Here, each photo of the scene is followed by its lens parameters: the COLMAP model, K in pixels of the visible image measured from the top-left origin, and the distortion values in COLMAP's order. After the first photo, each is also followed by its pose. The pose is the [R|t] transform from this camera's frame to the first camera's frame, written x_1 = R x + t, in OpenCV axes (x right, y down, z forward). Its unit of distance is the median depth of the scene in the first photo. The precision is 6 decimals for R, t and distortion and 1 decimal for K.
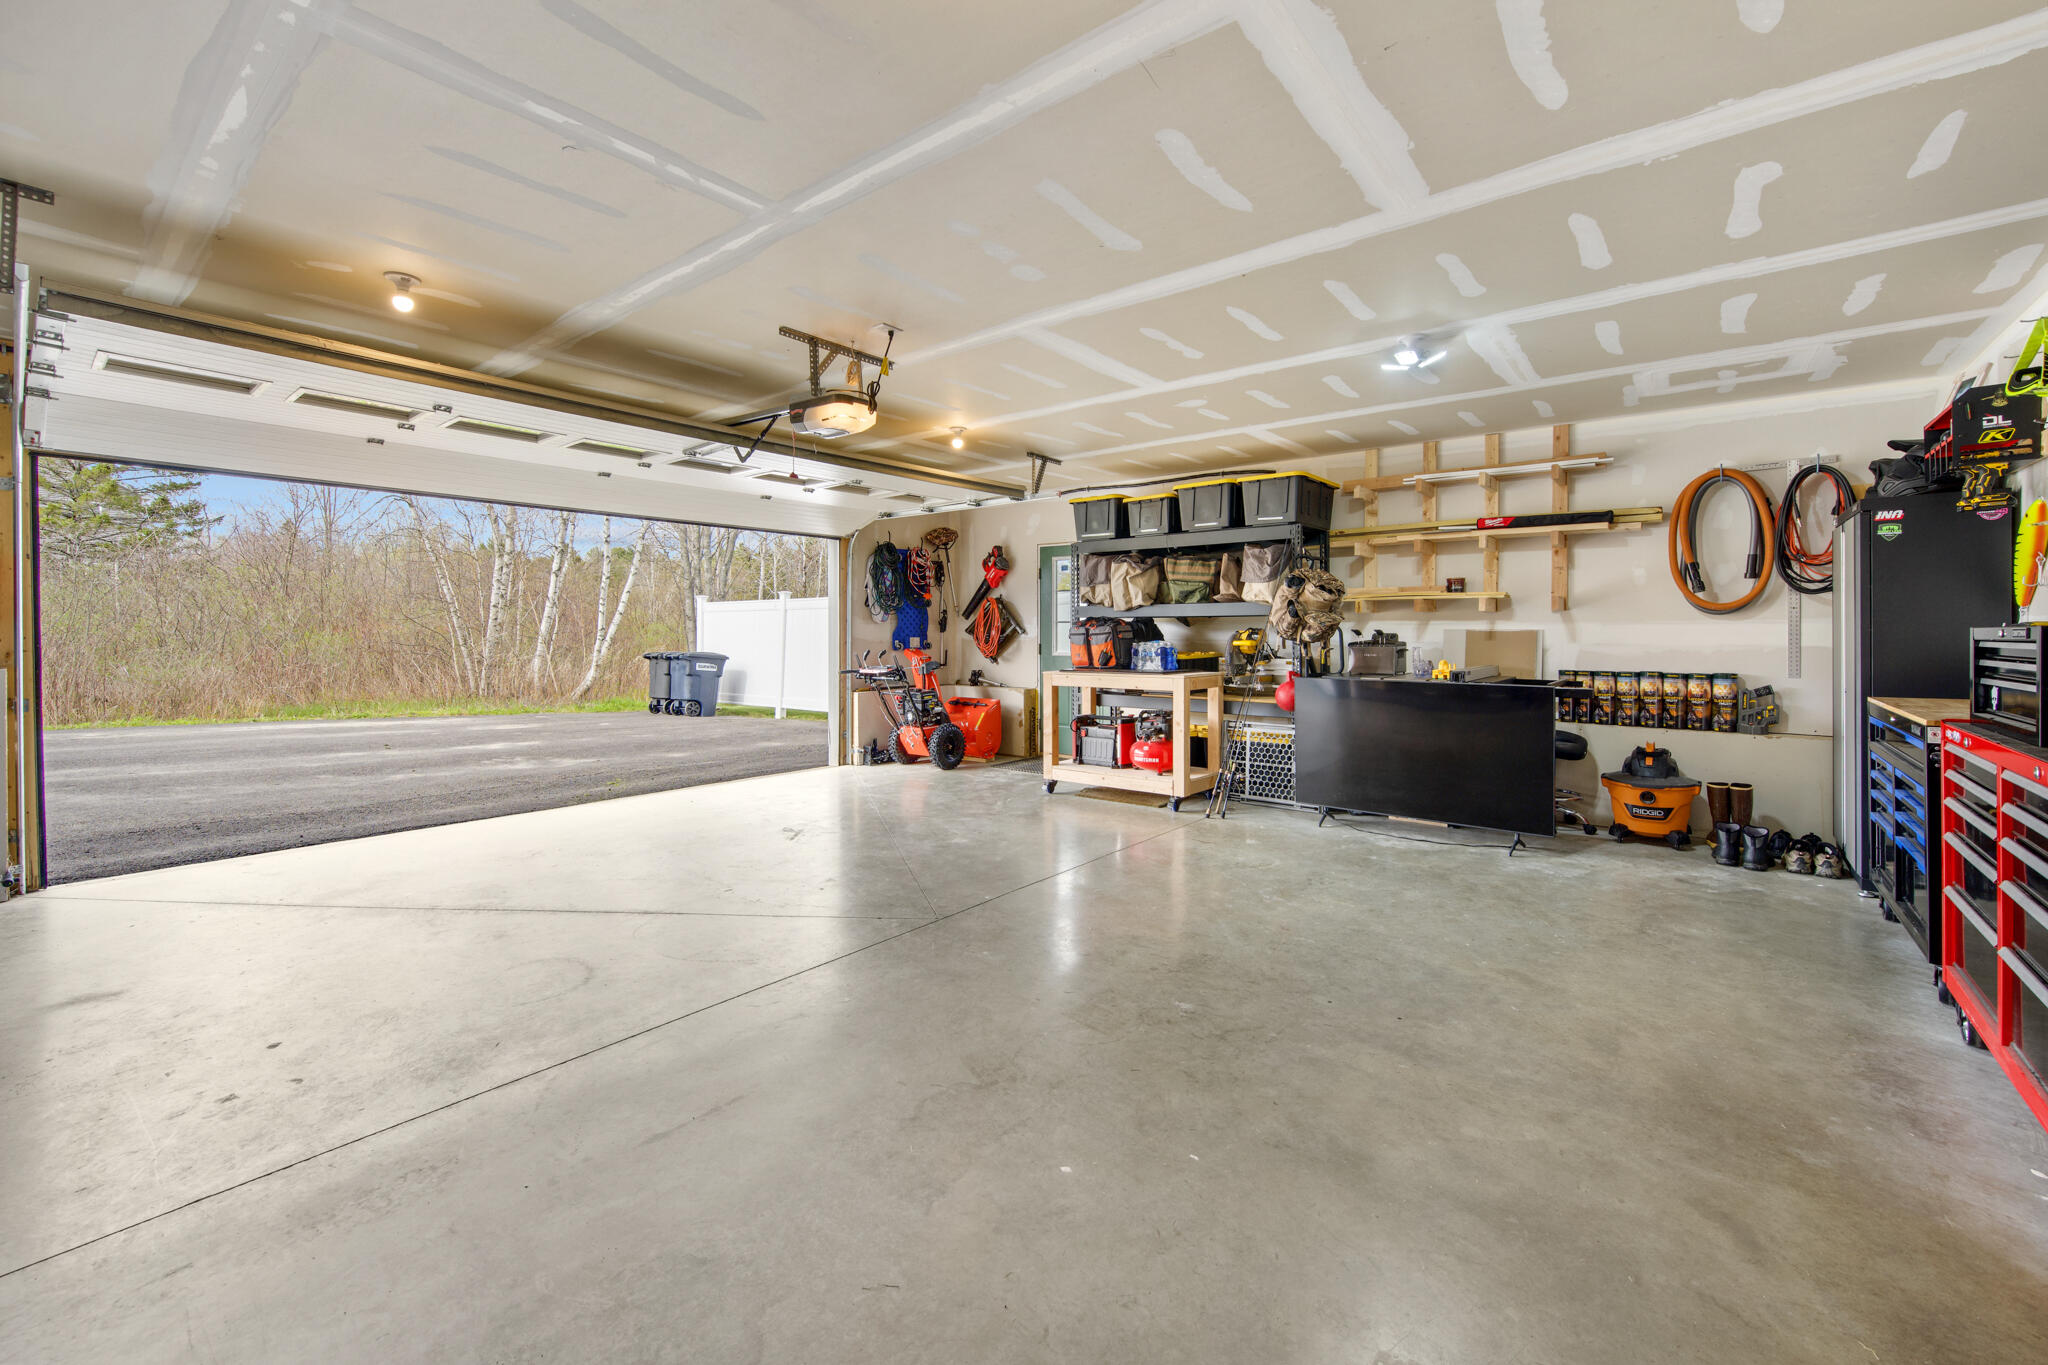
lens RADIAL K [[823.1, 0, 1027.8], [0, 823.1, 638.2], [0, 0, 1]] dist [-0.000771, -0.000041]
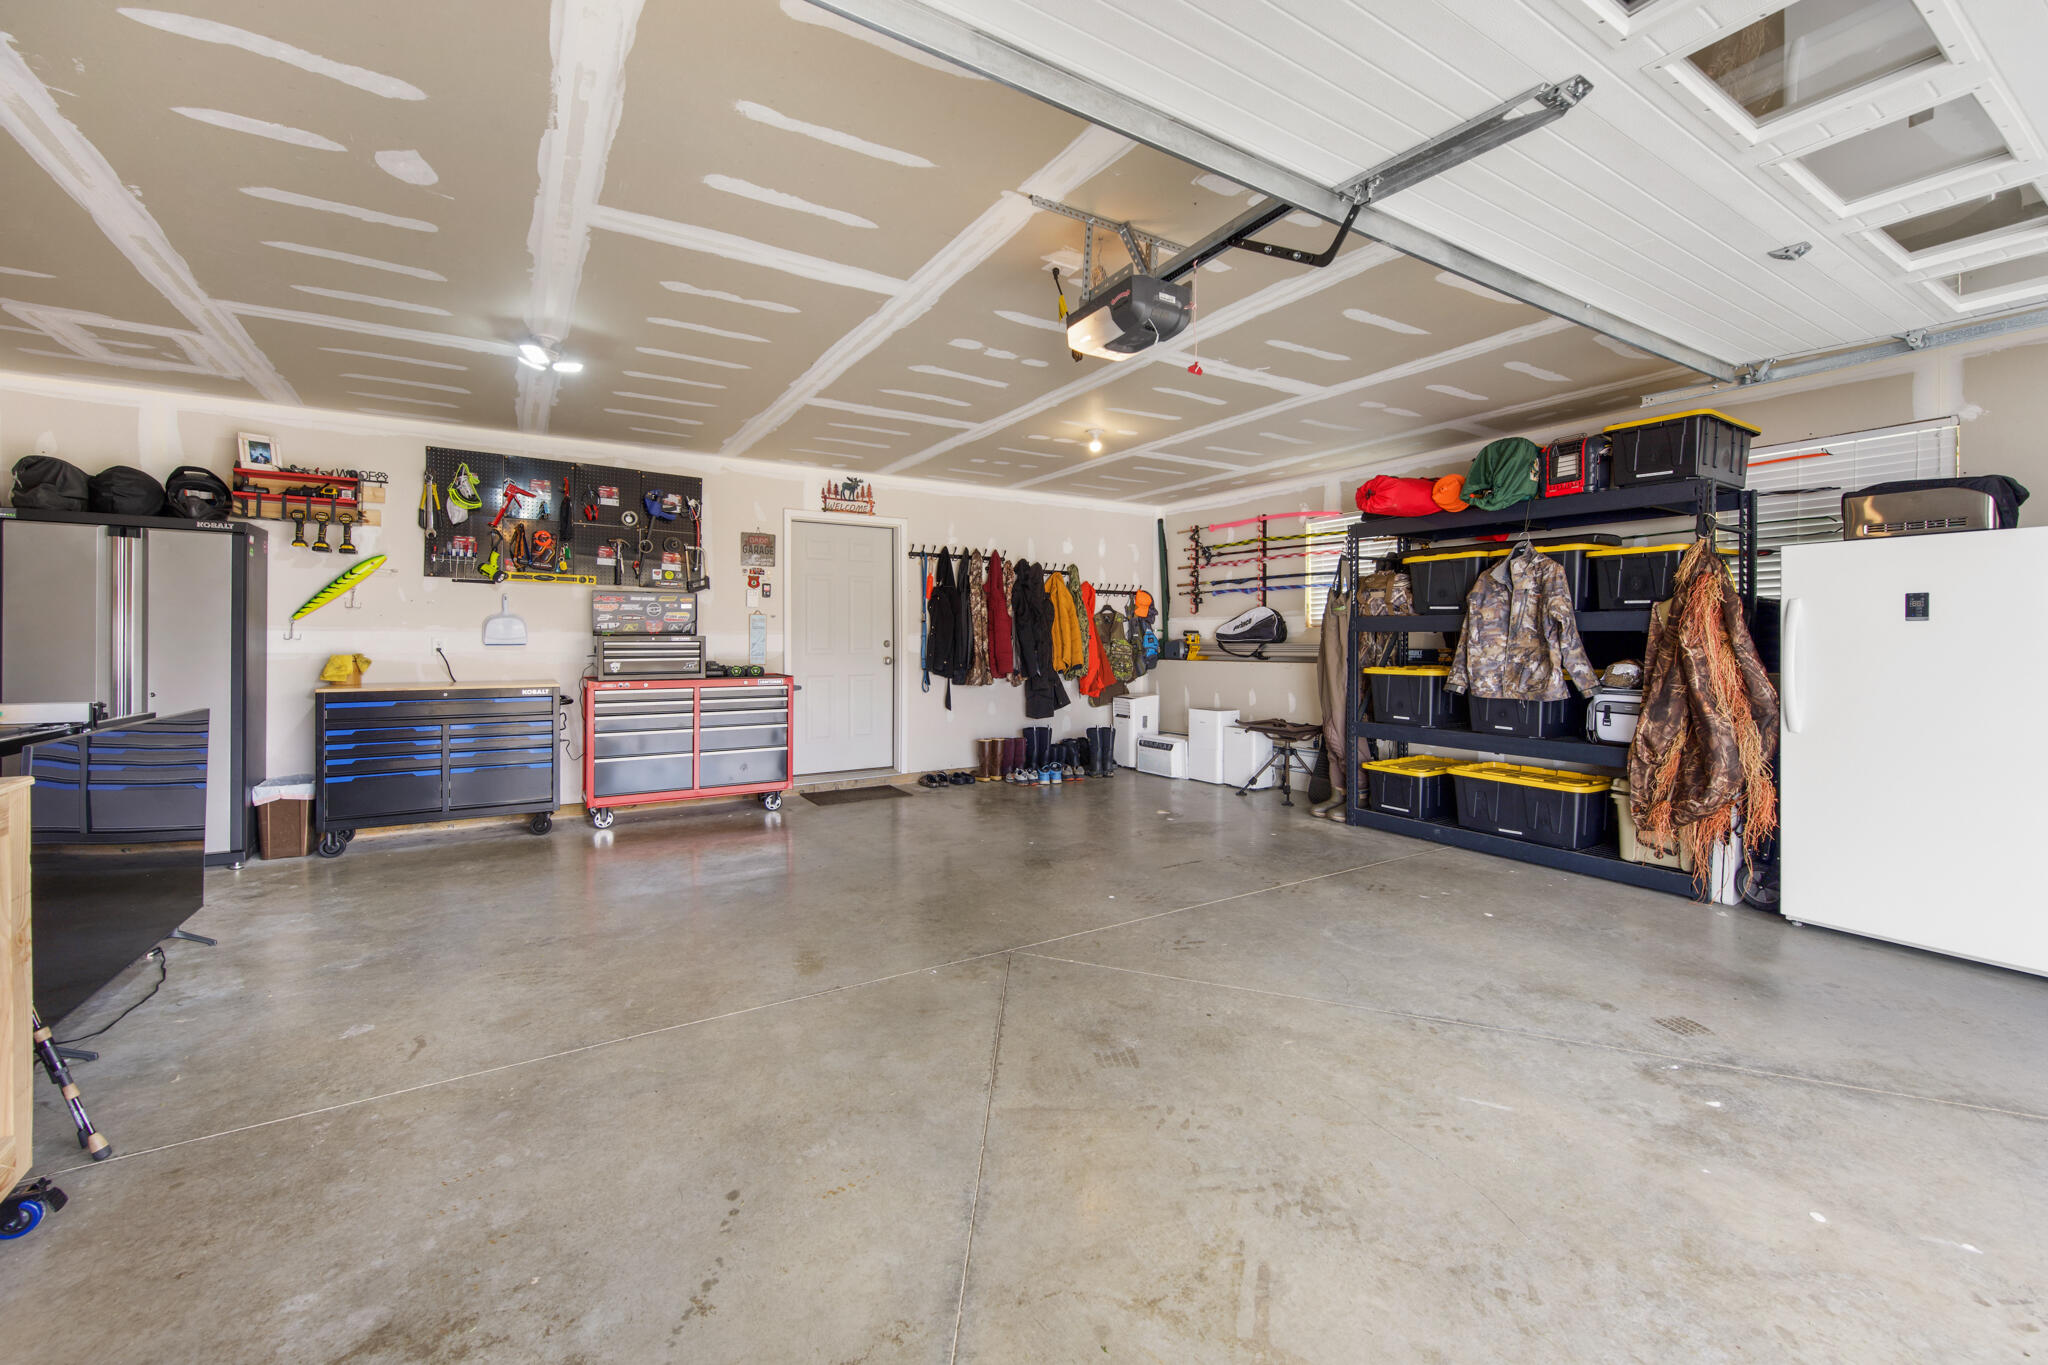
lens RADIAL K [[823.1, 0, 1027.8], [0, 823.1, 638.2], [0, 0, 1]] dist [-0.000771, -0.000041]
pose [[-0.945143, 0.002606, 0.326646, -0.380160], [0.004969, 0.999967, 0.006399, -0.008384], [-0.326618, 0.007671, -0.945125, 1.662599]]
